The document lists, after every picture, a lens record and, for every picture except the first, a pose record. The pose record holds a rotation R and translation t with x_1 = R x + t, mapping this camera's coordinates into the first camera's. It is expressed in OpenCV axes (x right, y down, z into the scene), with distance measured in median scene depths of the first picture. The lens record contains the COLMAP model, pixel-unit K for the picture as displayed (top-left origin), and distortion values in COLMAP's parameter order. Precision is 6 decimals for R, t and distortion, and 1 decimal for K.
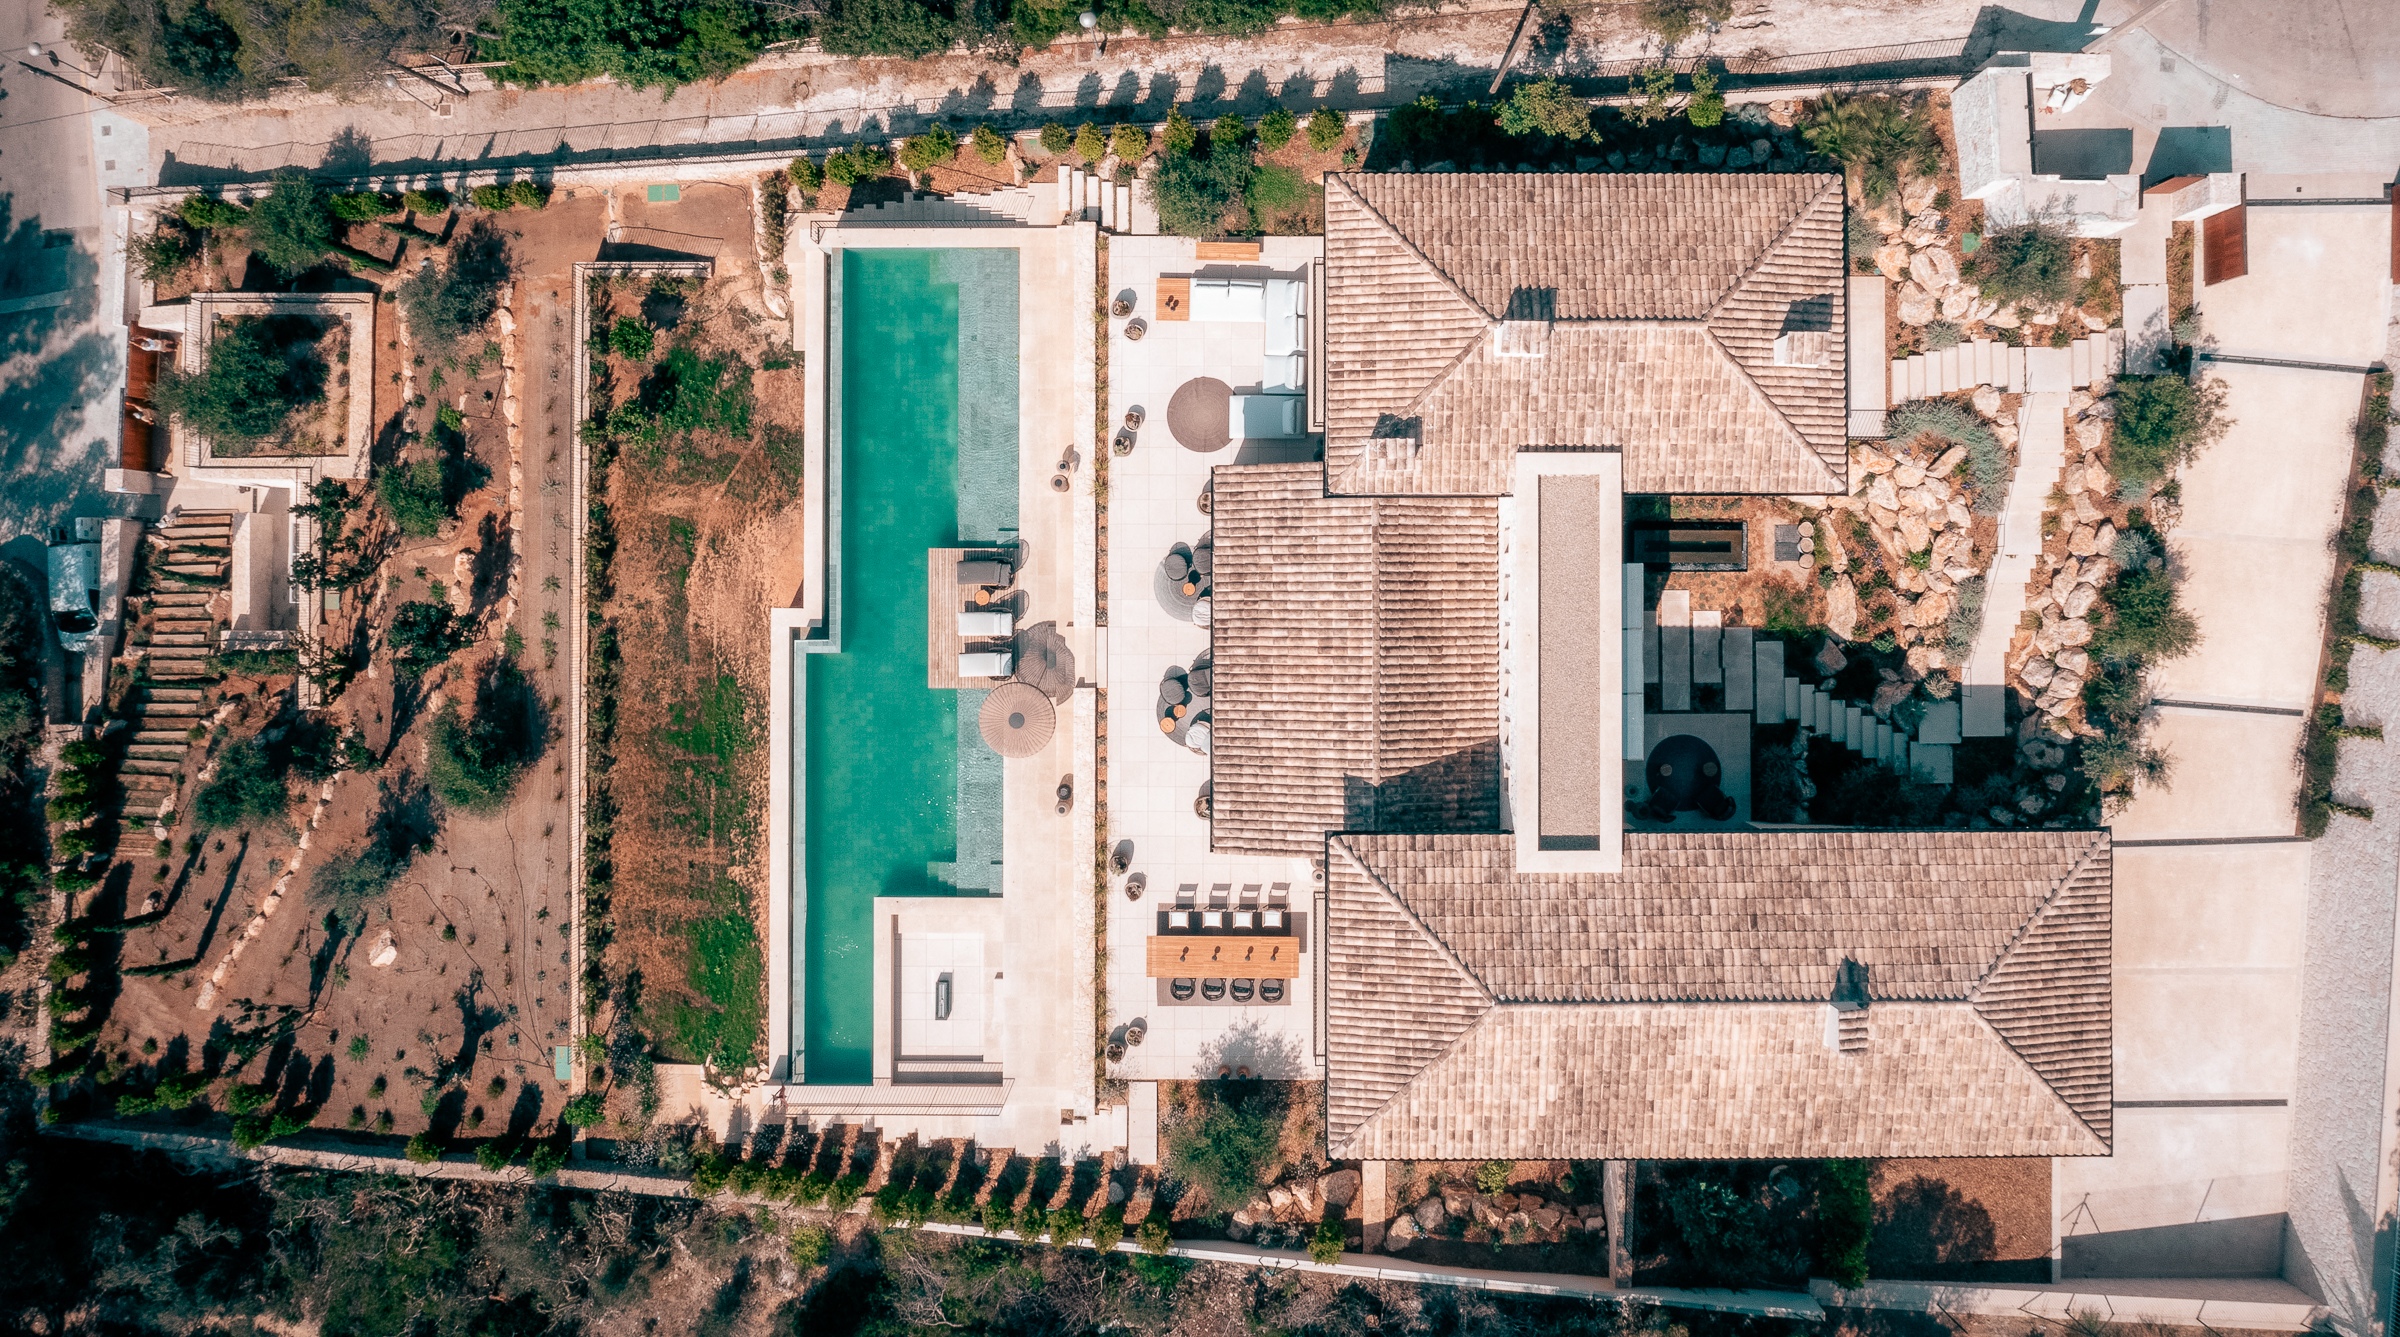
lens RADIAL K [[1961.9, 0, 1200.9], [0, 1961.9, 668.7], [0, 0, 1]] dist [-0.013240, -0.000364]
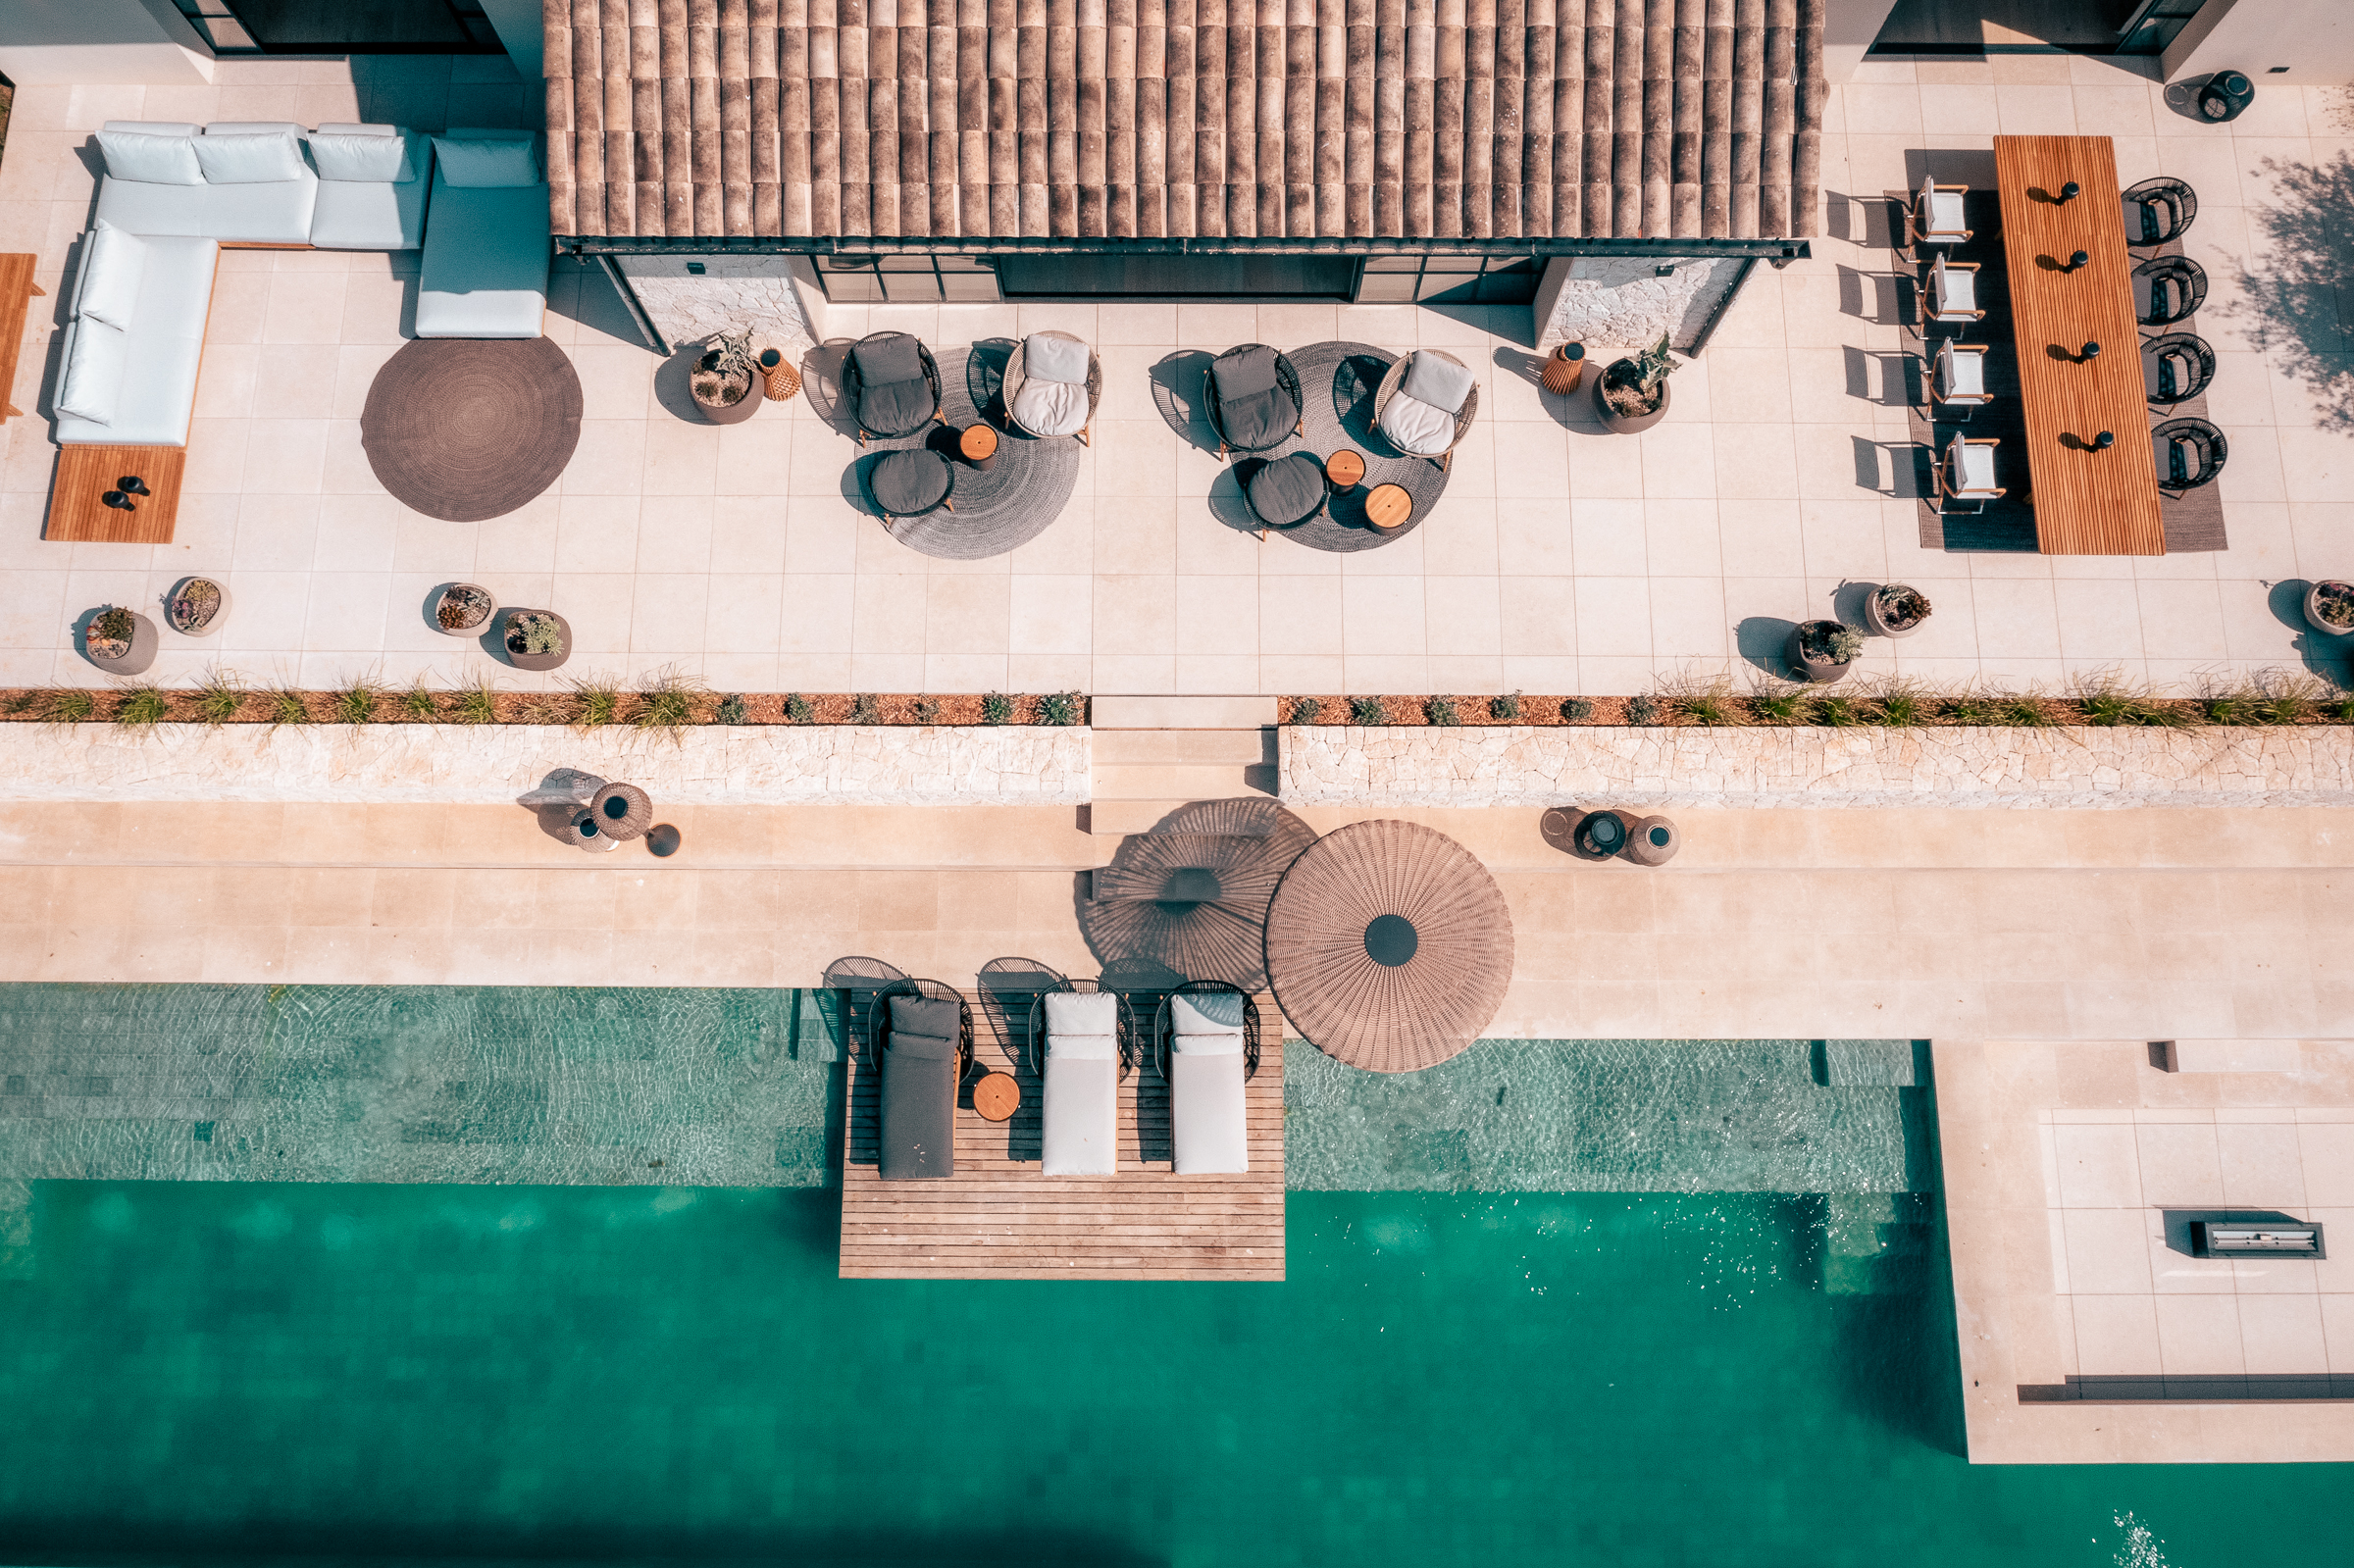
lens RADIAL K [[1928.7, 0, 1175.2], [0, 1928.7, 788.7], [0, 0, 1]] dist [-0.034261, 0.004999]
pose [[-0.000783, -0.961010, 0.276511, -0.151240], [0.999741, -0.007039, -0.021634, -0.000441], [0.022737, 0.276422, 0.960767, 0.695521]]
